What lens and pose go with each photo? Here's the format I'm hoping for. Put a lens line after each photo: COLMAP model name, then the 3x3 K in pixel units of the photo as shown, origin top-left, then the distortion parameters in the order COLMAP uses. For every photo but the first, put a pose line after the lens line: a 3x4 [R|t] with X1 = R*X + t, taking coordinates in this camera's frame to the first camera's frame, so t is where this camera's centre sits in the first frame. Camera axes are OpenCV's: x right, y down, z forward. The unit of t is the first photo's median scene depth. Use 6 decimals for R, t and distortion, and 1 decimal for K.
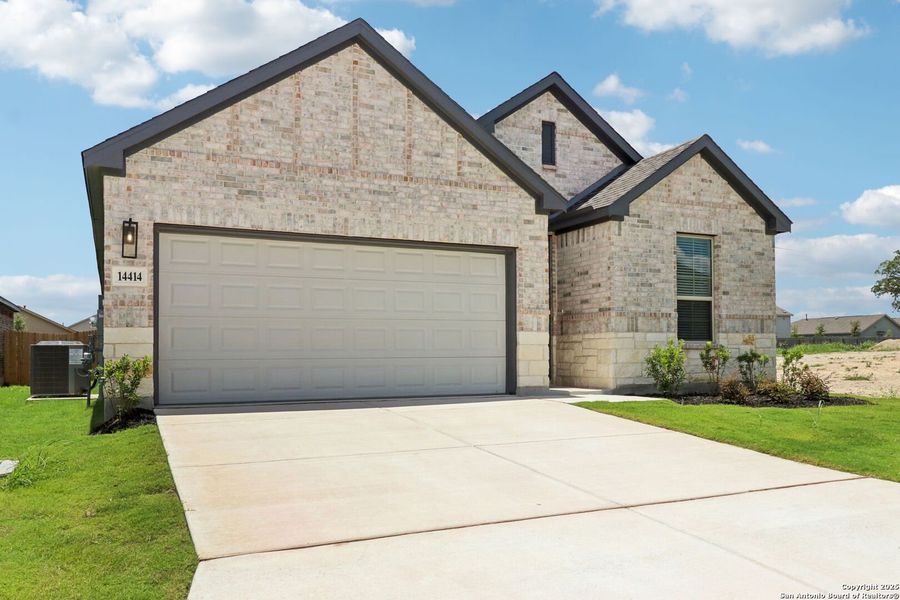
lens RADIAL K [[677.2, 0, 448.2], [0, 677.2, 358.4], [0, 0, 1]] dist [0.009673, 0.002048]
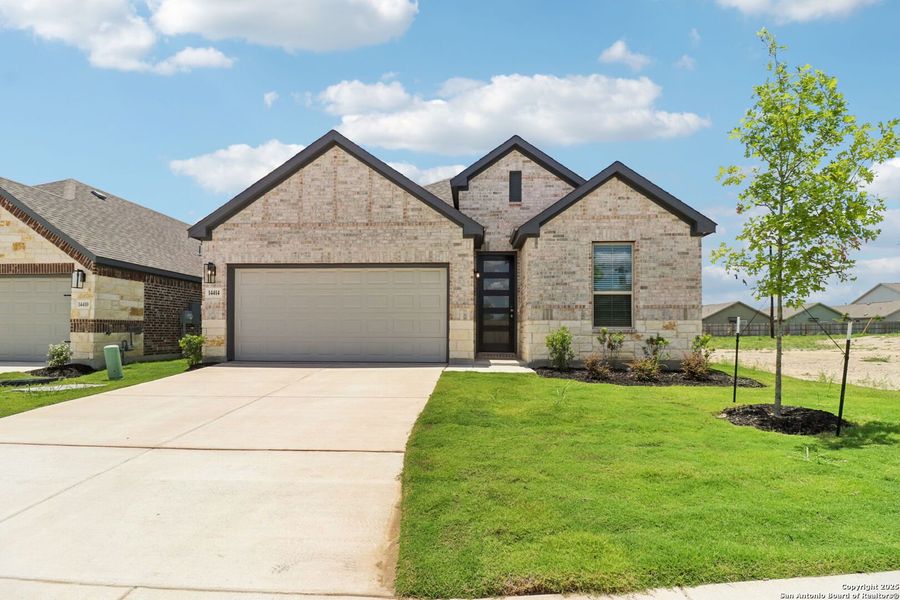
lens RADIAL K [[408.6, 0, 454.5], [0, 408.6, 336.2], [0, 0, 1]] dist [-0.000964, -0.000086]
pose [[0.894013, 0.013636, -0.447834, 0.502891], [-0.011346, 0.999905, 0.007795, -0.012076], [0.447898, -0.001888, 0.894083, 0.216117]]
